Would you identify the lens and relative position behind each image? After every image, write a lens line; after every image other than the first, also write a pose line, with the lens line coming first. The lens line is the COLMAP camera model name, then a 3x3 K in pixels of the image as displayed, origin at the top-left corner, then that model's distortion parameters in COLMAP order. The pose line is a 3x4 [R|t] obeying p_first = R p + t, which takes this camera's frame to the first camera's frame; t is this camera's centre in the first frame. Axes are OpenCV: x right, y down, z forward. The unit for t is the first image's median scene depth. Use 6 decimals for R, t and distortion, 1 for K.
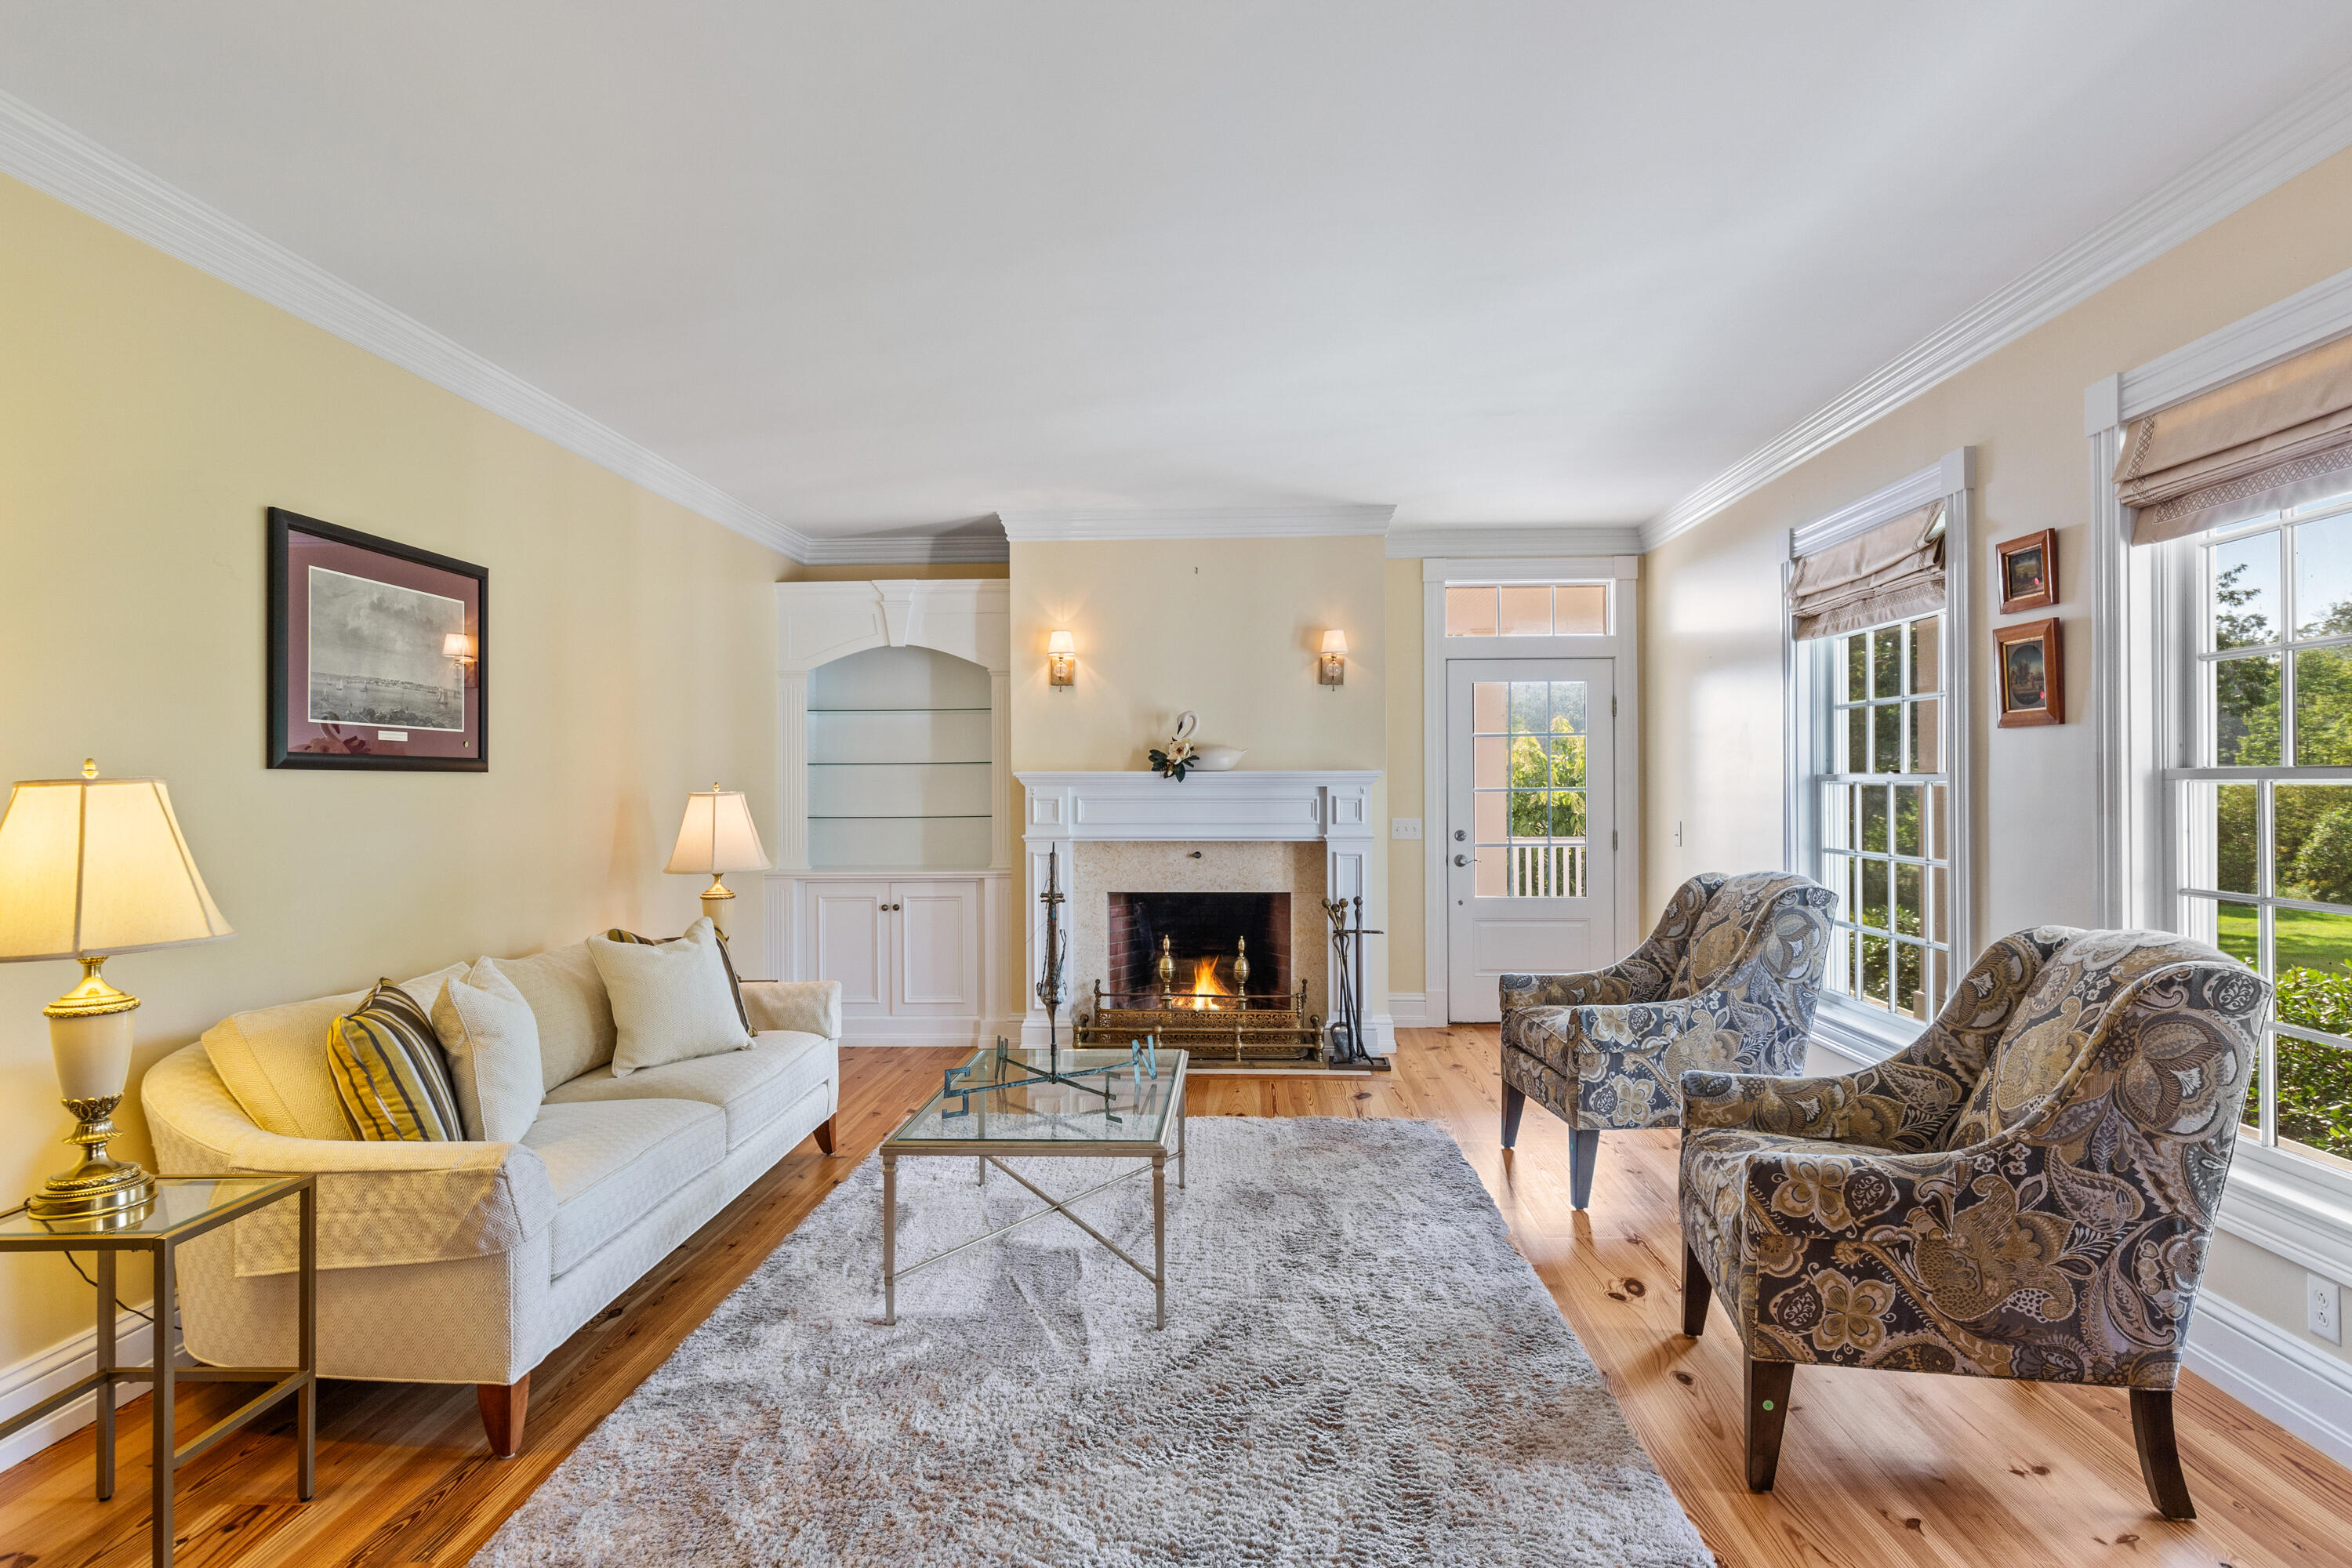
lens RADIAL K [[1262.5, 0, 1176.0], [0, 1262.5, 784.0], [0, 0, 1]] dist [0.002661, 0.000125]
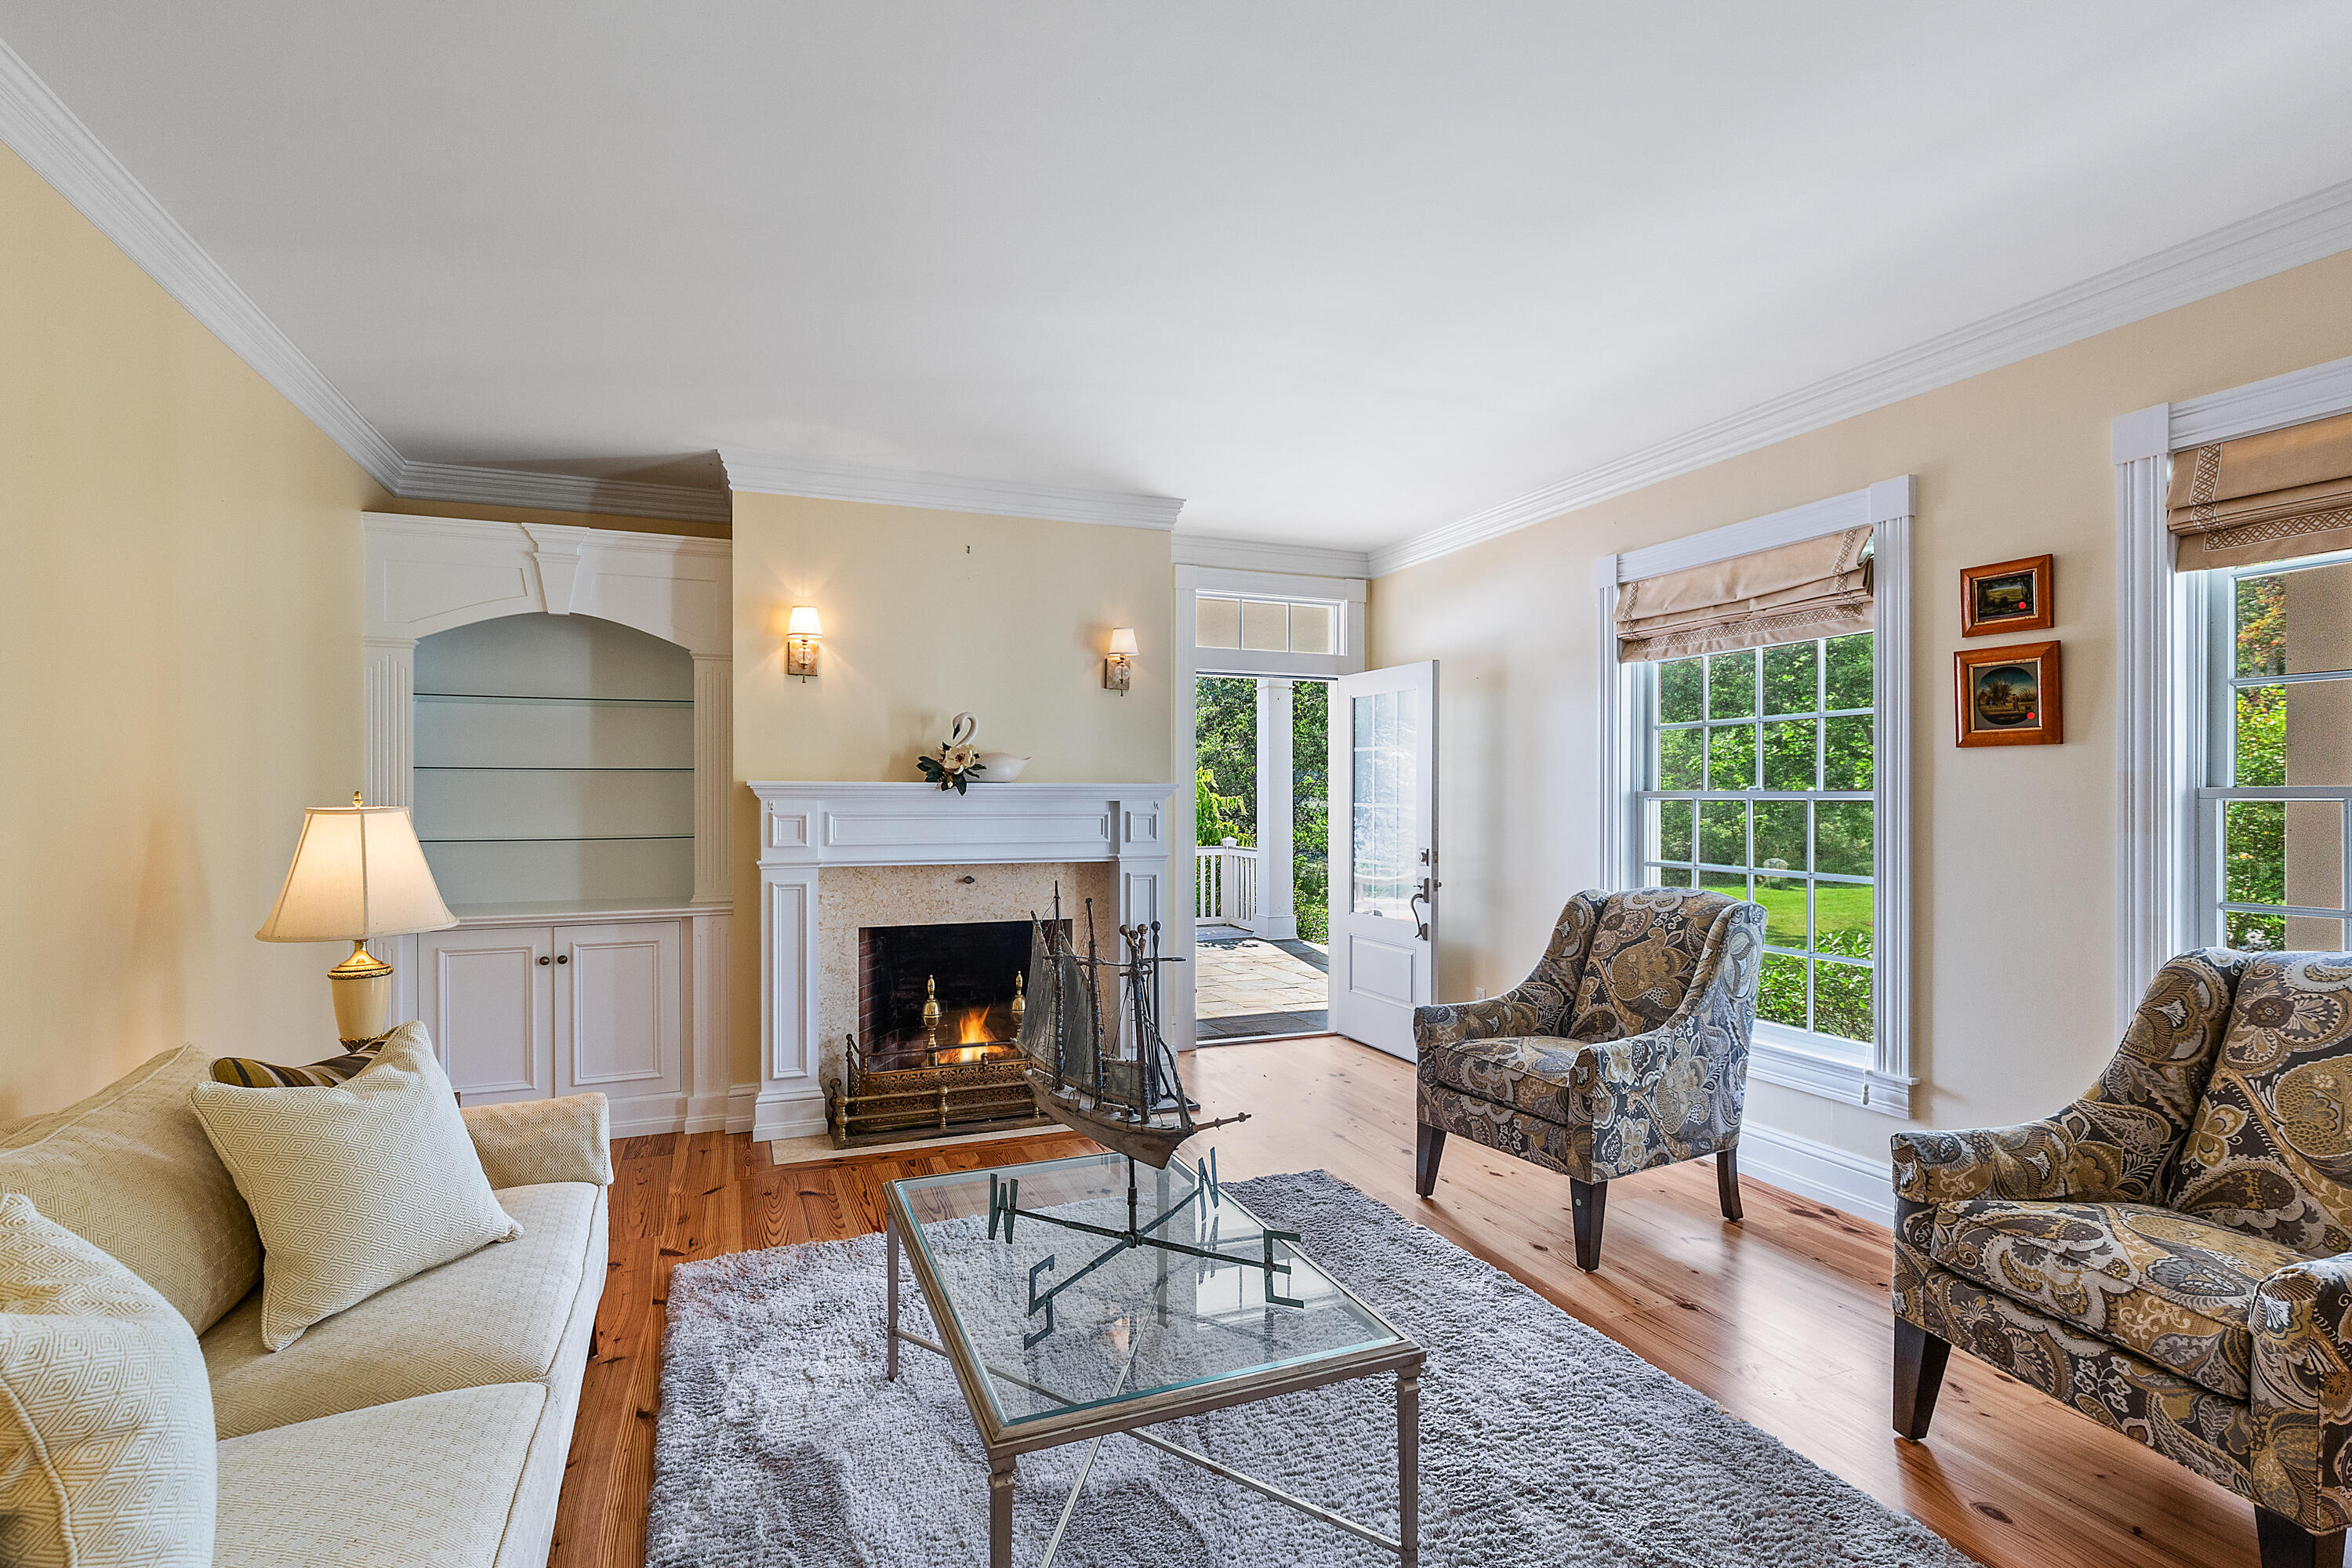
lens RADIAL K [[1124.9, 0, 1188.5], [0, 1124.9, 801.1], [0, 0, 1]] dist [-0.002177, 0.000508]
pose [[0.906057, 0.003379, 0.423142, -0.182483], [-0.004401, 0.999989, 0.001439, 0.000684], [-0.423132, -0.003166, 0.906062, 0.256326]]
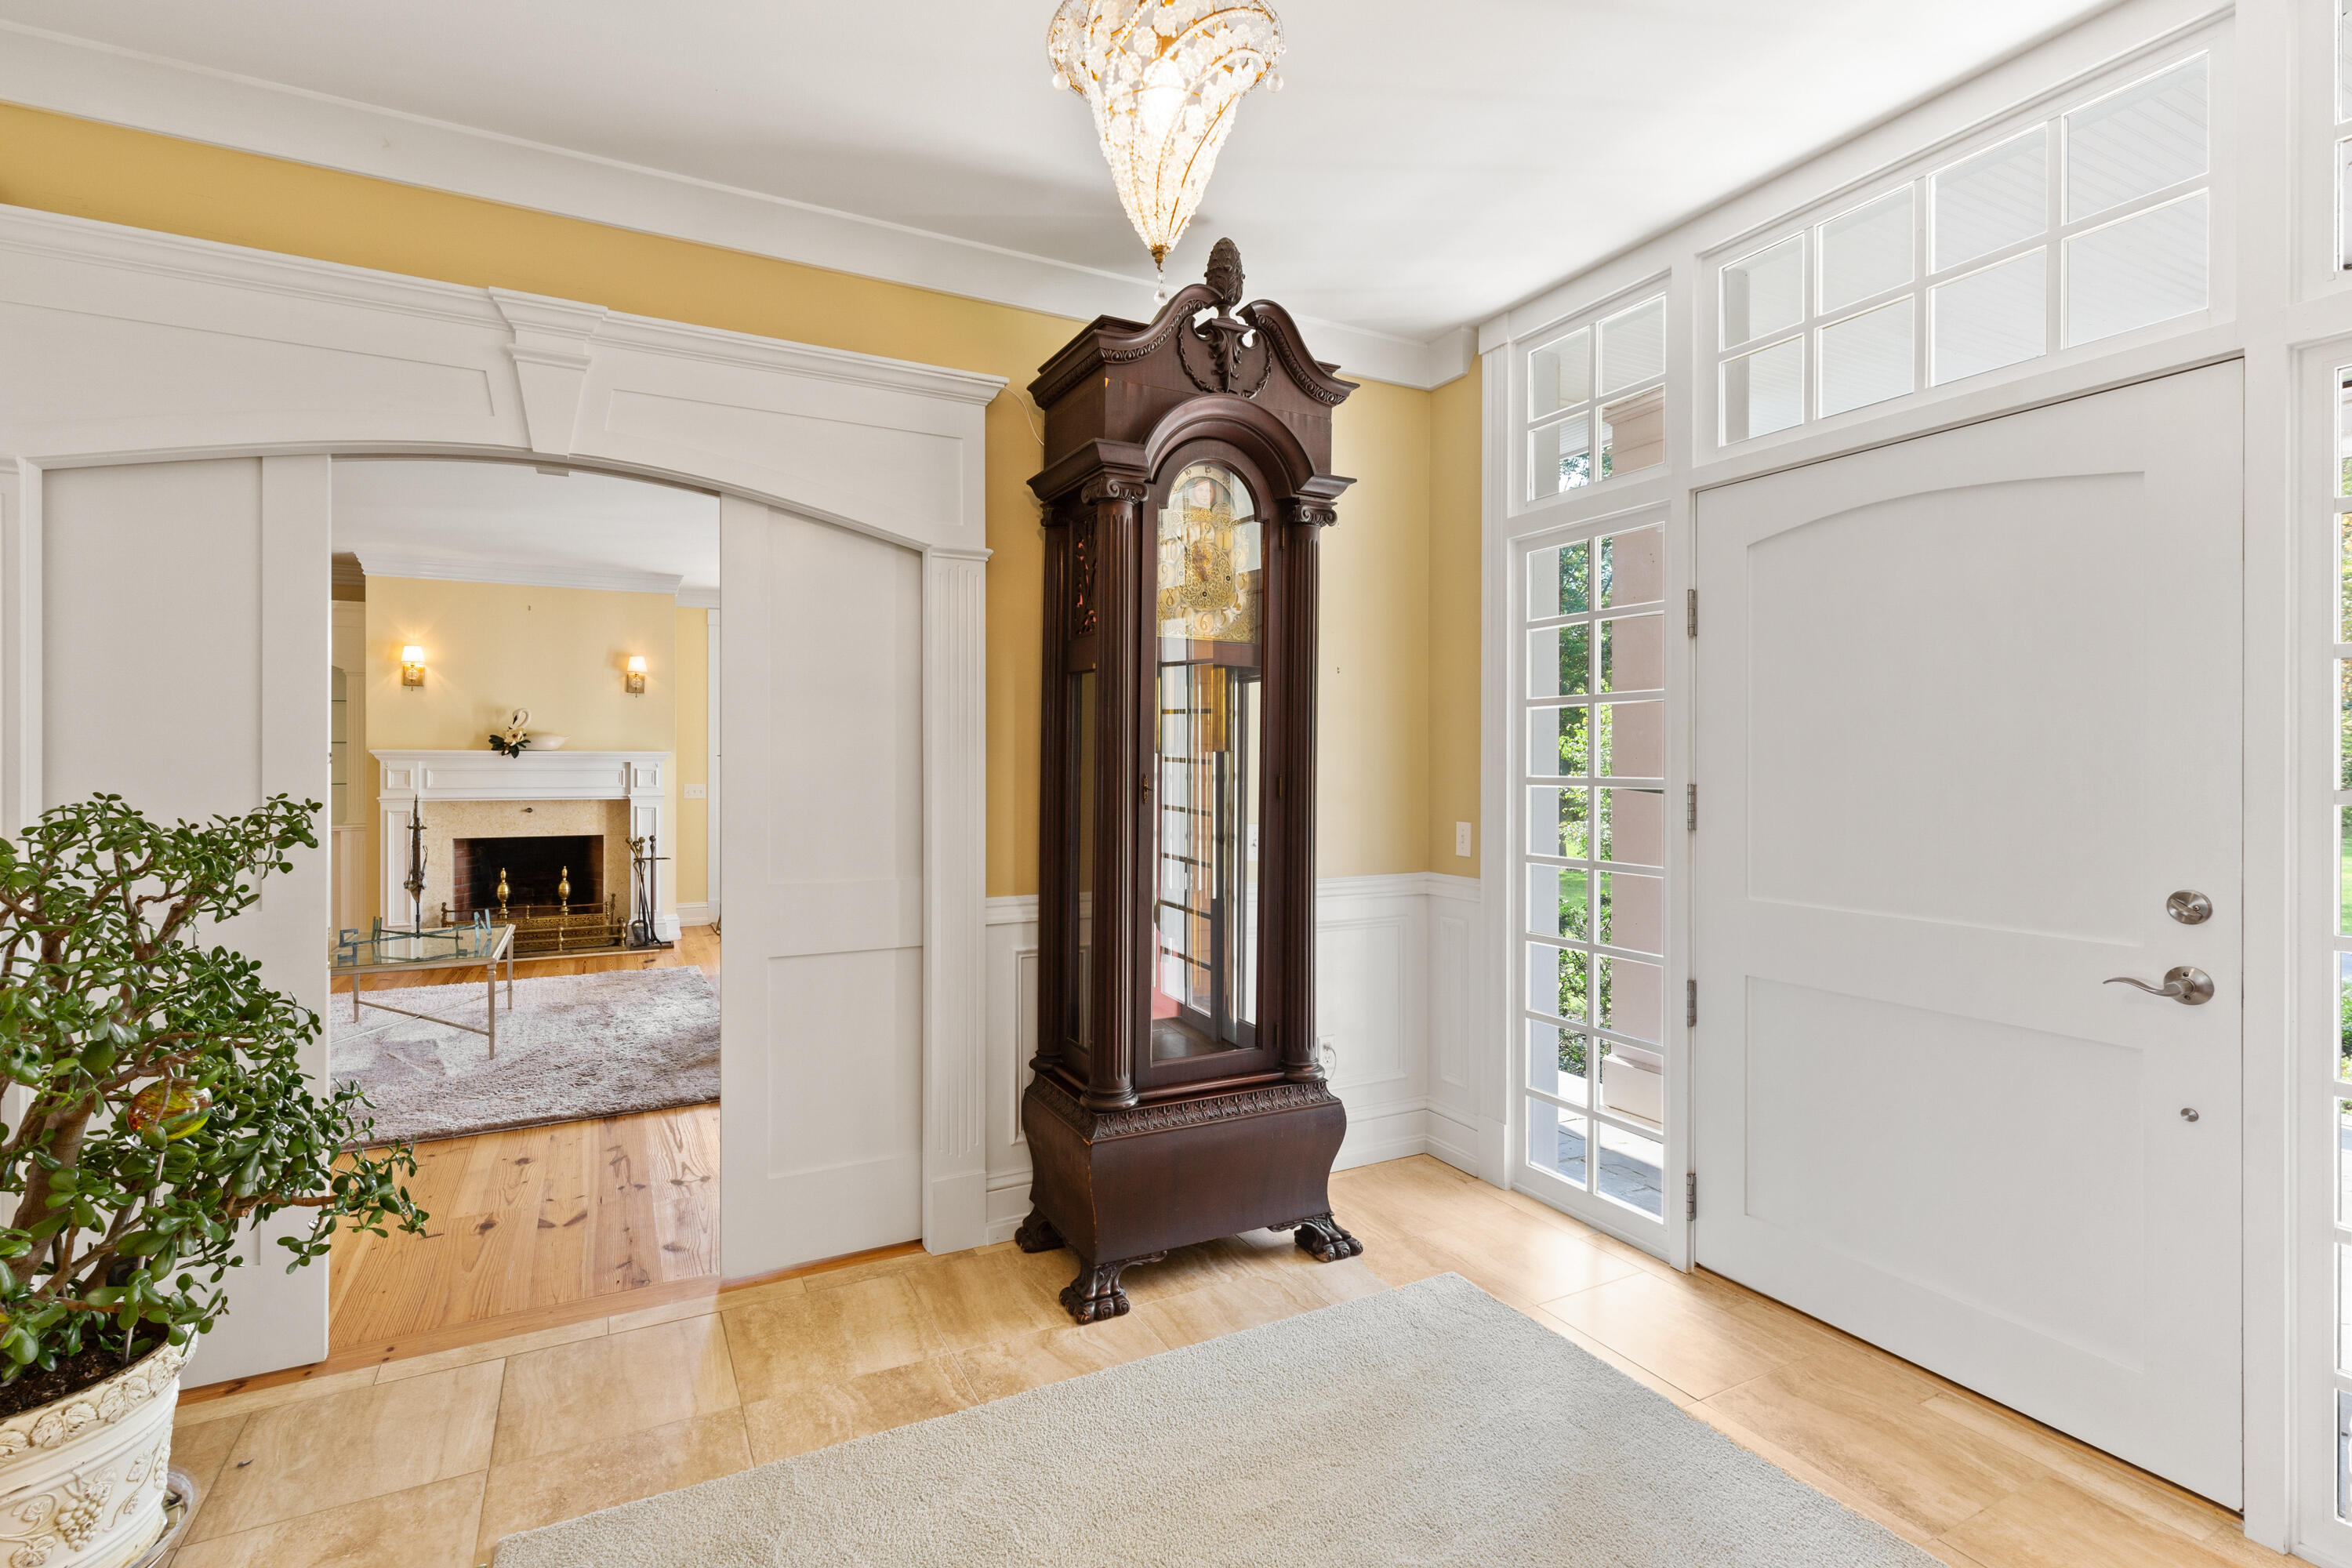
lens RADIAL K [[1065.8, 0, 1159.8], [0, 1065.8, 765.1], [0, 0, 1]] dist [-0.004045, -0.000349]
pose [[0.858876, 0.004342, 0.512165, 0.013614], [-0.005507, 0.999985, 0.000756, 0.001147], [-0.512154, -0.003470, 0.858887, -0.403656]]
